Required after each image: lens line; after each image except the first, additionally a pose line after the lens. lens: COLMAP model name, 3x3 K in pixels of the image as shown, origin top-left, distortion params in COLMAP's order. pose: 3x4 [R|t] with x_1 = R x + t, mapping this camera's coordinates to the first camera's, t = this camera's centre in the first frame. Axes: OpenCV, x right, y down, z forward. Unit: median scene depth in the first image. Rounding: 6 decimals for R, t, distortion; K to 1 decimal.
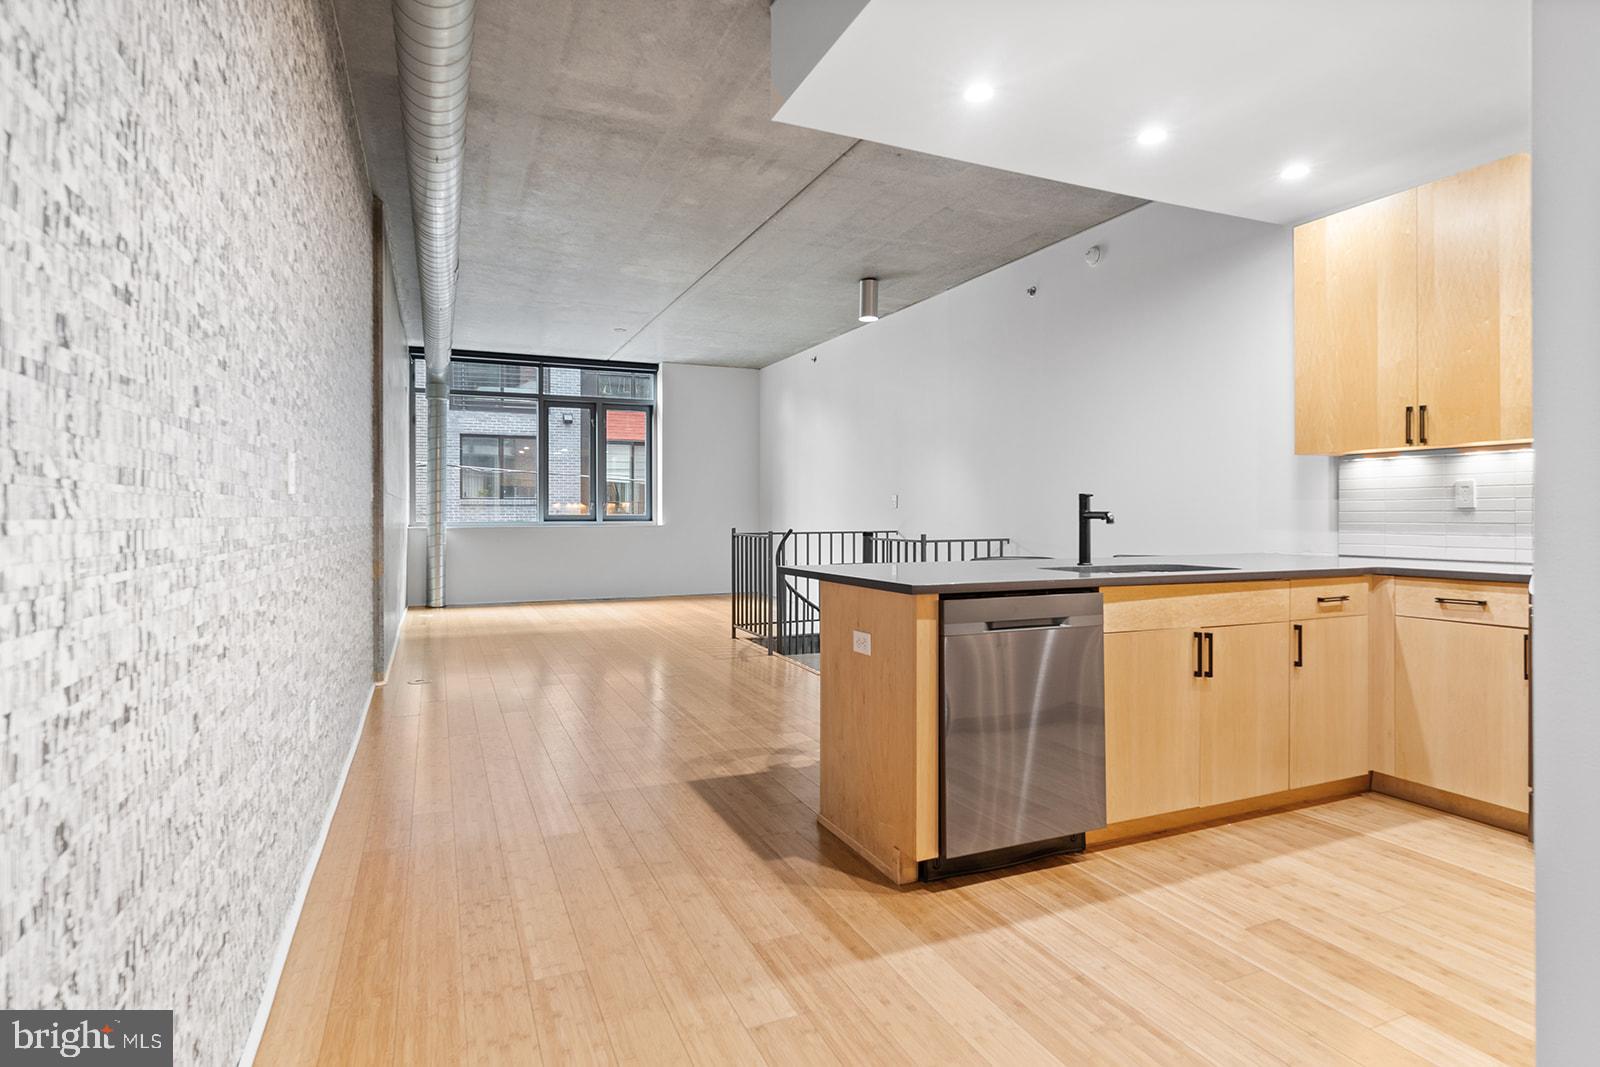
lens RADIAL K [[829.1, 0, 793.7], [0, 829.1, 513.5], [0, 0, 1]] dist [-0.008725, 0.005916]
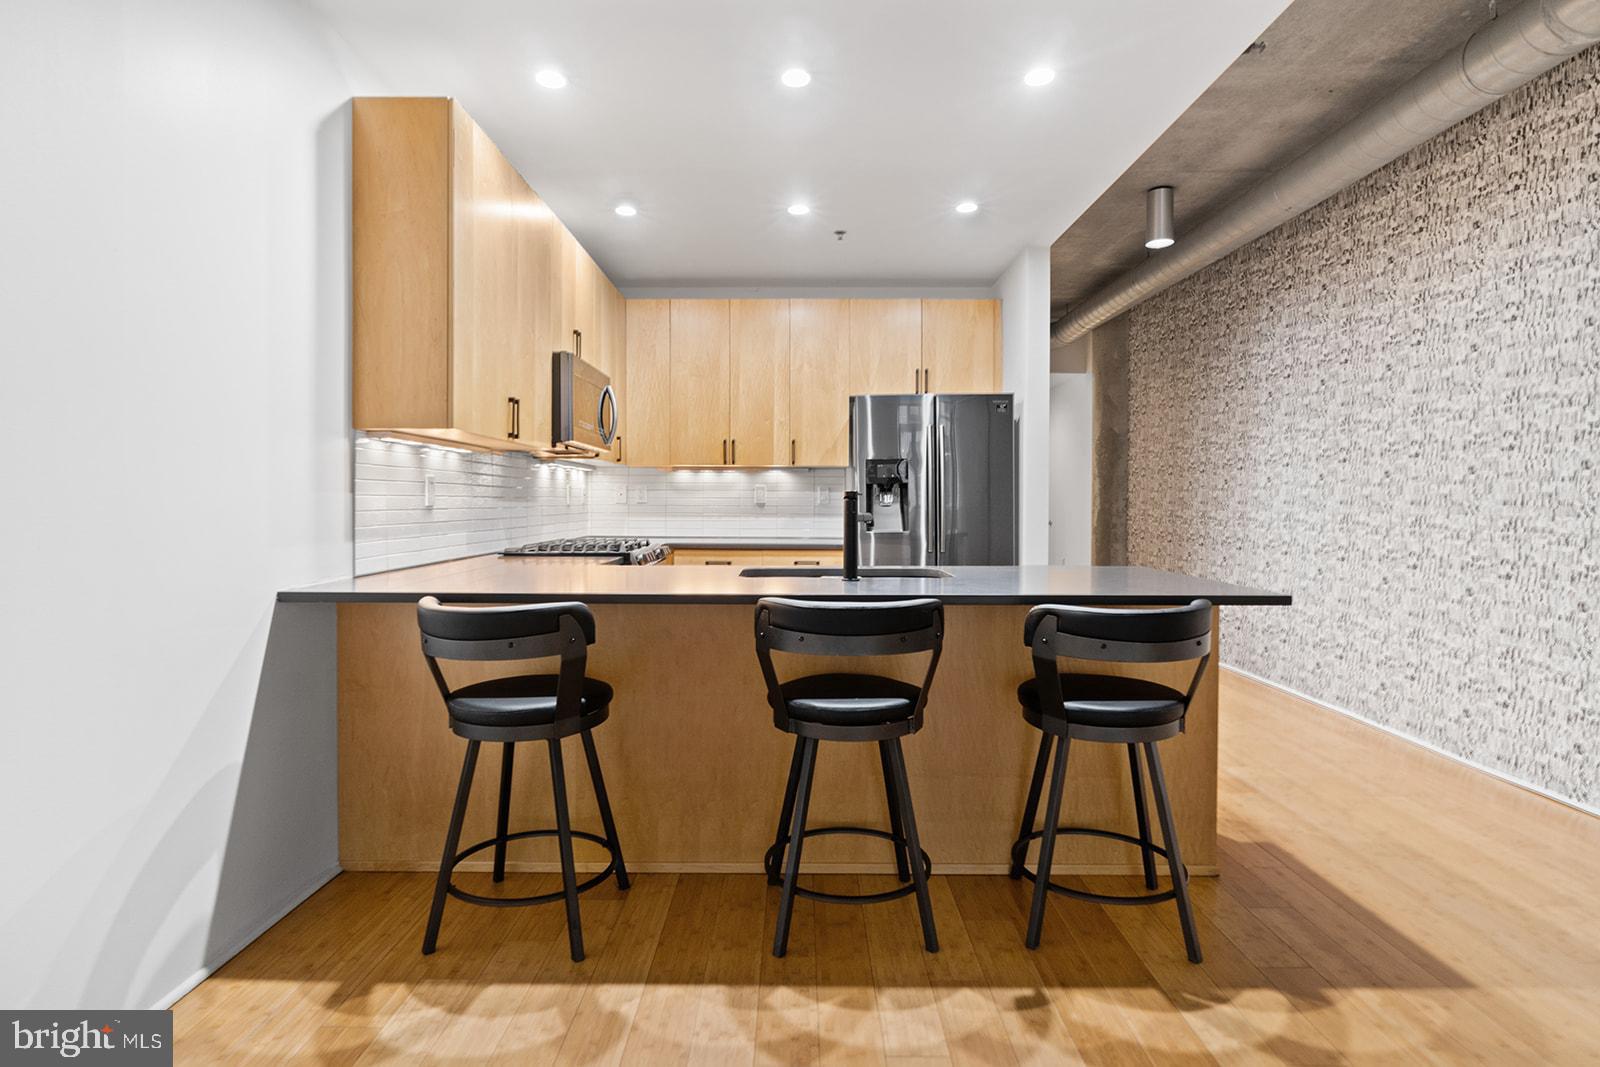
lens RADIAL K [[829.1, 0, 790.2], [0, 829.1, 517.1], [0, 0, 1]] dist [-0.008725, 0.005916]
pose [[-0.912459, -0.010728, 0.409027, 0.061076], [-0.003669, 0.999831, 0.018039, -0.009919], [-0.409151, 0.014959, -0.912344, 1.356191]]
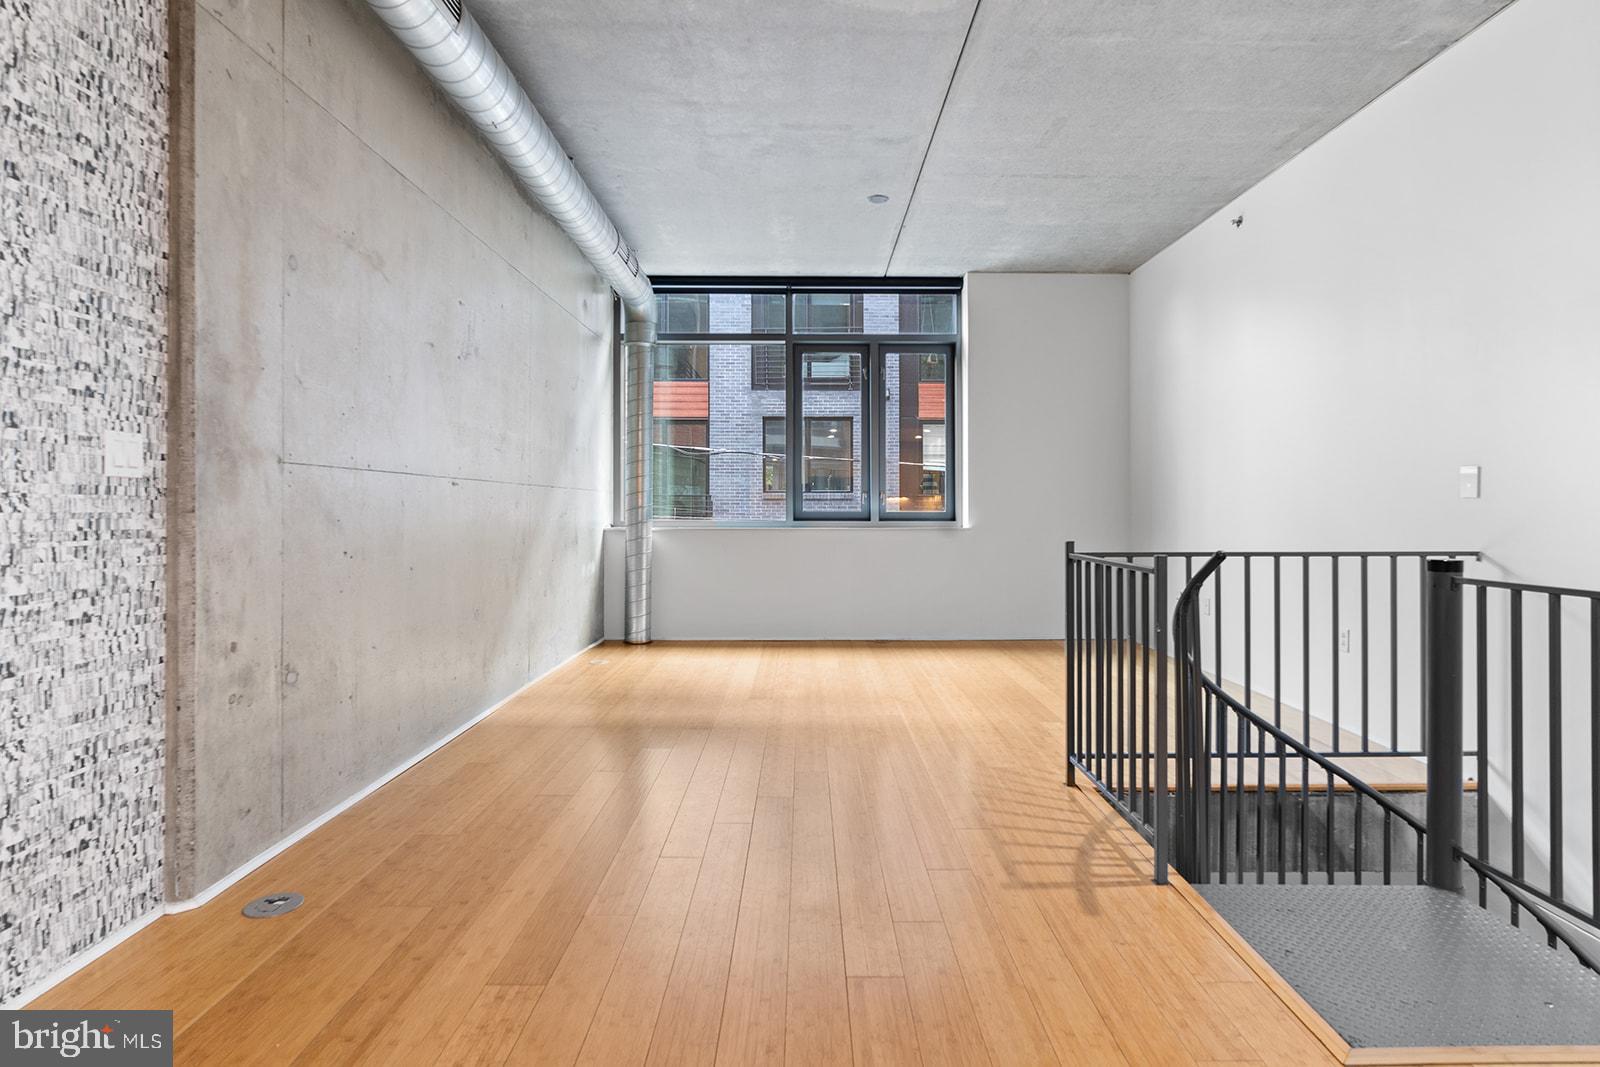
lens RADIAL K [[829.1, 0, 810.9], [0, 829.1, 499.5], [0, 0, 1]] dist [-0.008725, 0.005916]
pose [[0.917693, -0.003000, -0.397278, -0.037177], [-0.001903, 0.999927, -0.011945, 0.000480], [0.397285, 0.011718, 0.917620, 0.869420]]
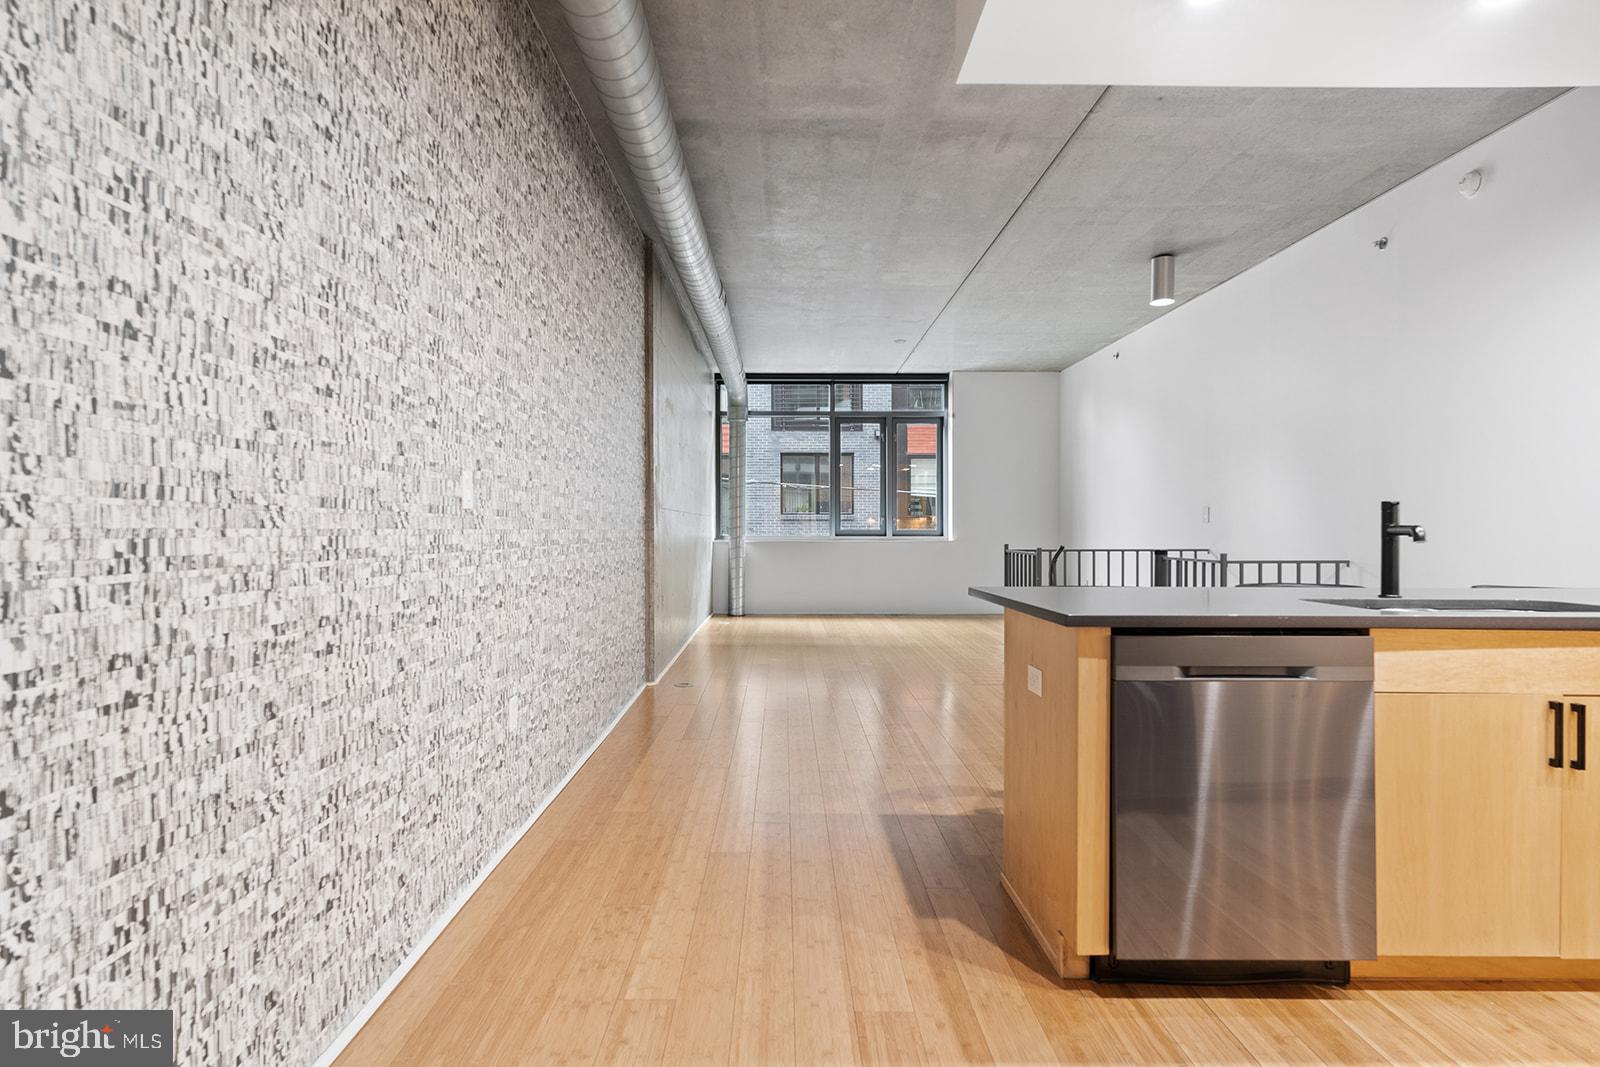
lens RADIAL K [[829.1, 0, 783.8], [0, 829.1, 536.3], [0, 0, 1]] dist [-0.008725, 0.005916]
pose [[0.916570, 0.005018, -0.399842, 0.115873], [-0.001318, 0.999954, 0.009528, 0.001087], [0.399871, -0.008206, 0.916535, 0.080636]]
